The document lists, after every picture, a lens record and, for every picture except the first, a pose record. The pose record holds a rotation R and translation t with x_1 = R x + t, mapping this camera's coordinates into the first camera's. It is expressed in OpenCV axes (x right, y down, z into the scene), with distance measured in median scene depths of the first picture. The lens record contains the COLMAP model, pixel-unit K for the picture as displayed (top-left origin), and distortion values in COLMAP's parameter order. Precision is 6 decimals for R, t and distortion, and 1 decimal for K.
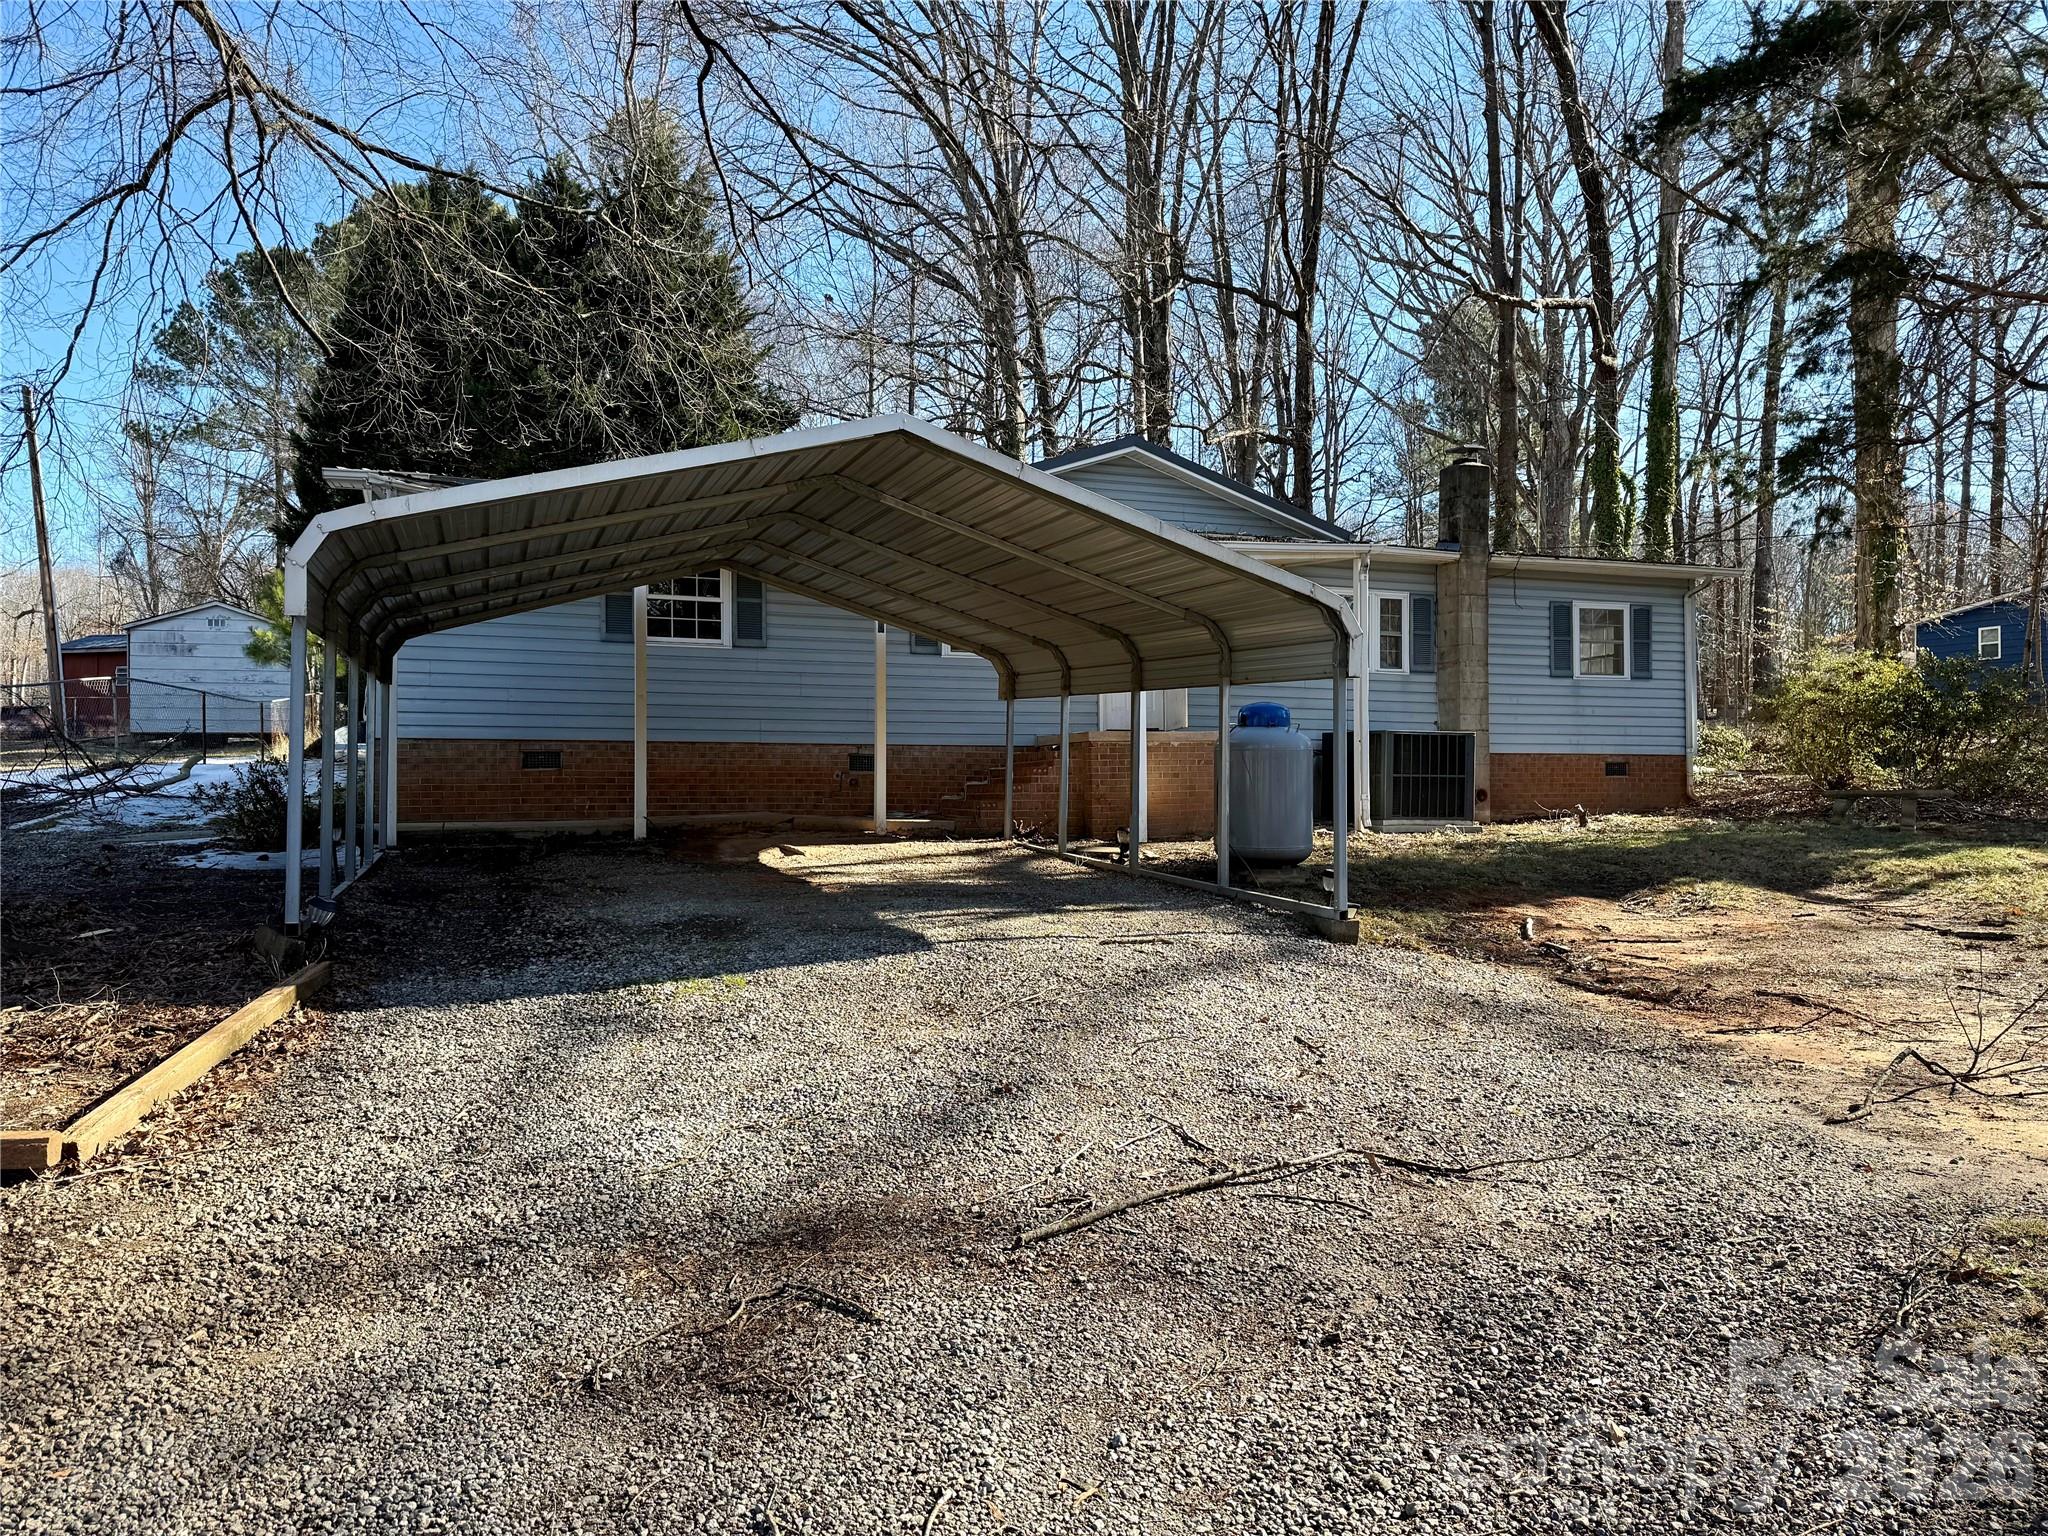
lens RADIAL K [[1423.9, 0, 1011.4], [0, 1423.9, 773.1], [0, 0, 1]] dist [0.030740, -0.003553]
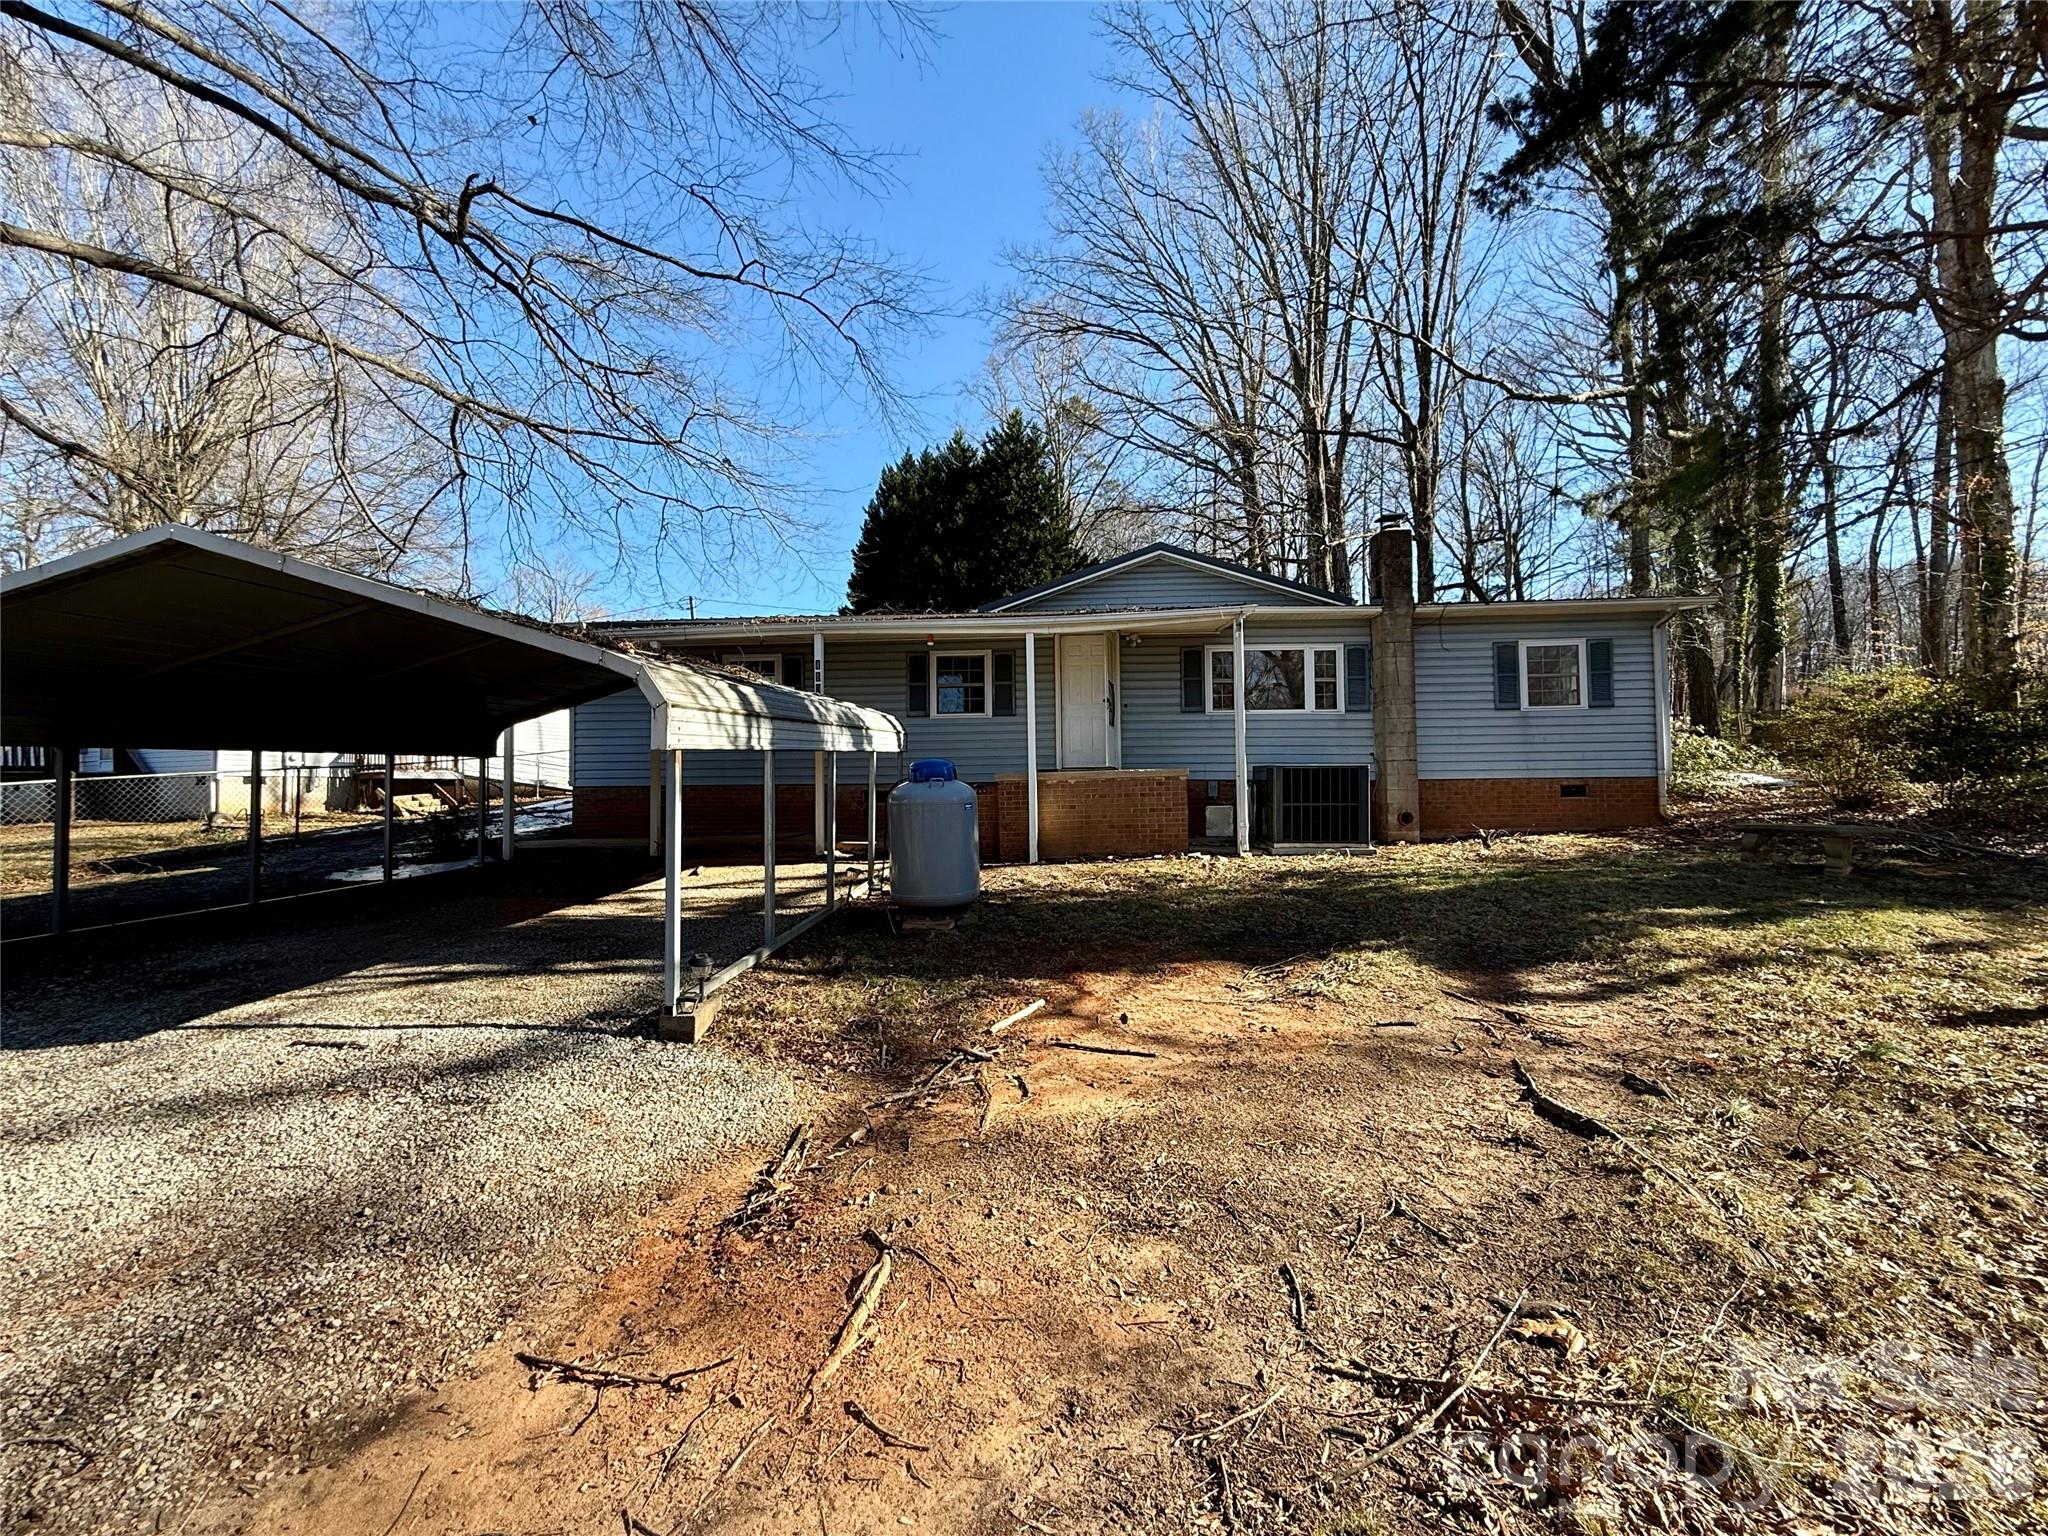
lens RADIAL K [[812.5, 0, 1036.4], [0, 812.5, 765.2], [0, 0, 1]] dist [0.002819, 0.000388]
pose [[0.919744, -0.020636, -0.391976, 0.295260], [0.015828, 0.999755, -0.015495, -0.019805], [0.392199, 0.008047, 0.919845, 0.277240]]
